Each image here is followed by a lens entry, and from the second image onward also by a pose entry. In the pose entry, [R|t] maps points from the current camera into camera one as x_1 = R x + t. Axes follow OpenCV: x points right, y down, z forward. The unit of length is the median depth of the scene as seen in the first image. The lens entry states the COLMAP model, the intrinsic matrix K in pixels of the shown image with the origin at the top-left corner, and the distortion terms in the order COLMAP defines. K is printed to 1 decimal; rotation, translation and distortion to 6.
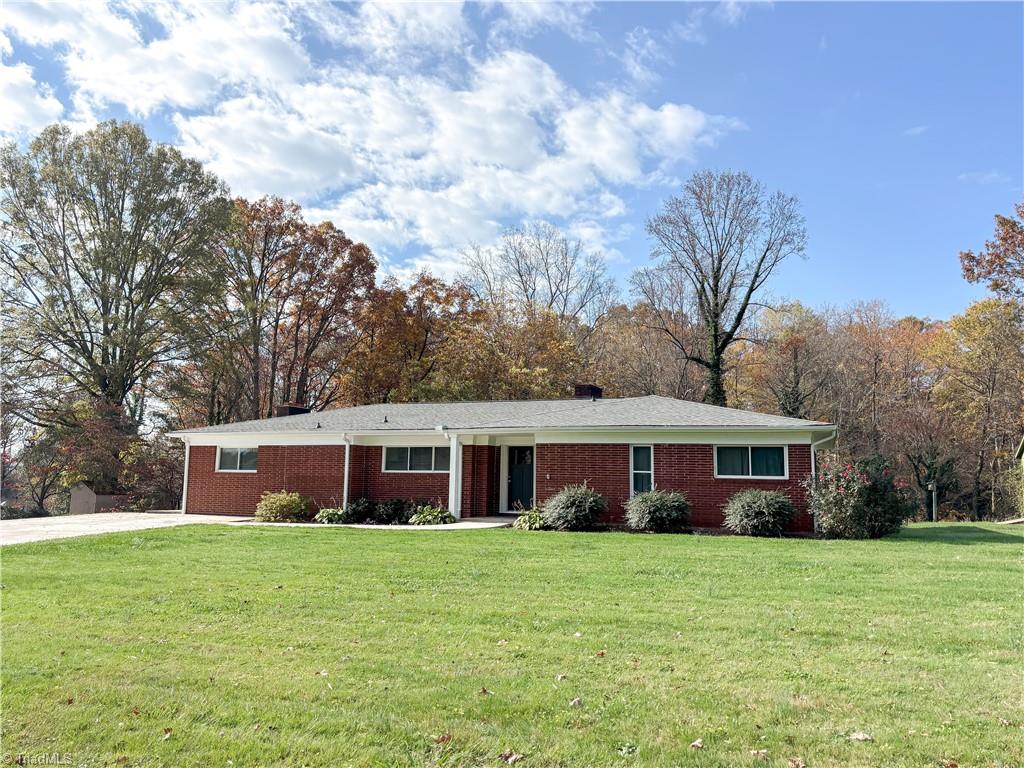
lens RADIAL K [[759.9, 0, 512.0], [0, 759.9, 384.0], [0, 0, 1]] dist [0.092932, -0.118021]
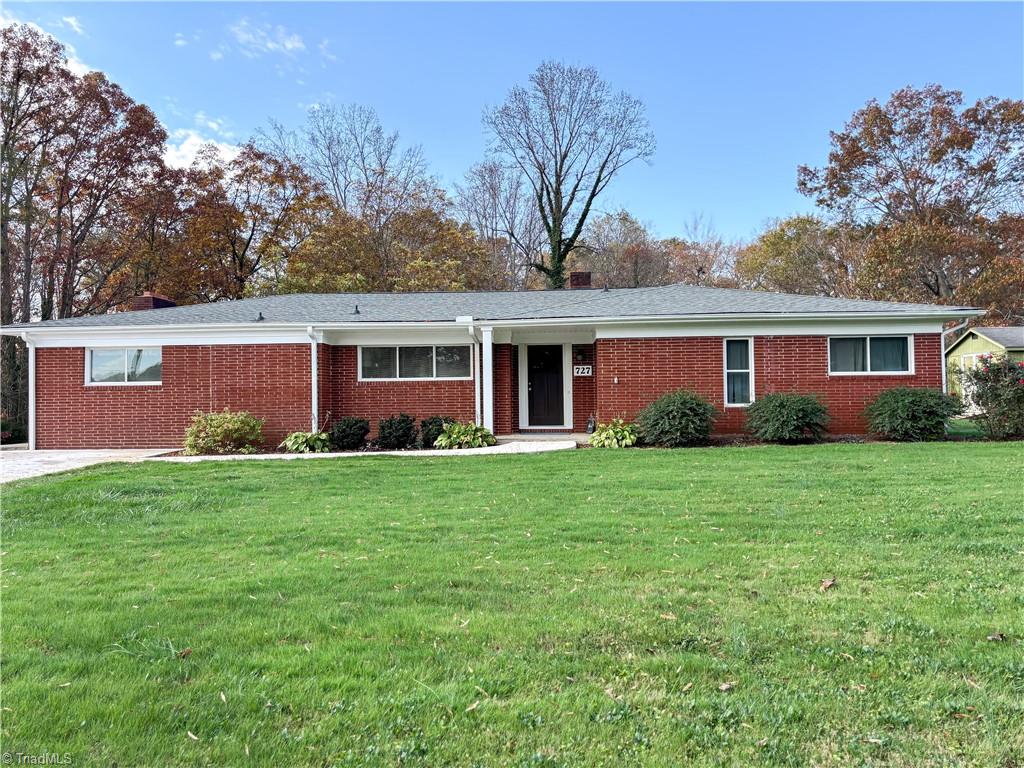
lens RADIAL K [[759.9, 0, 512.0], [0, 759.9, 384.0], [0, 0, 1]] dist [0.092932, -0.118021]
pose [[0.947805, -0.021172, 0.318147, -0.264581], [-0.013067, 0.994376, 0.105102, 0.039359], [-0.318583, -0.103773, 0.942198, 0.259811]]
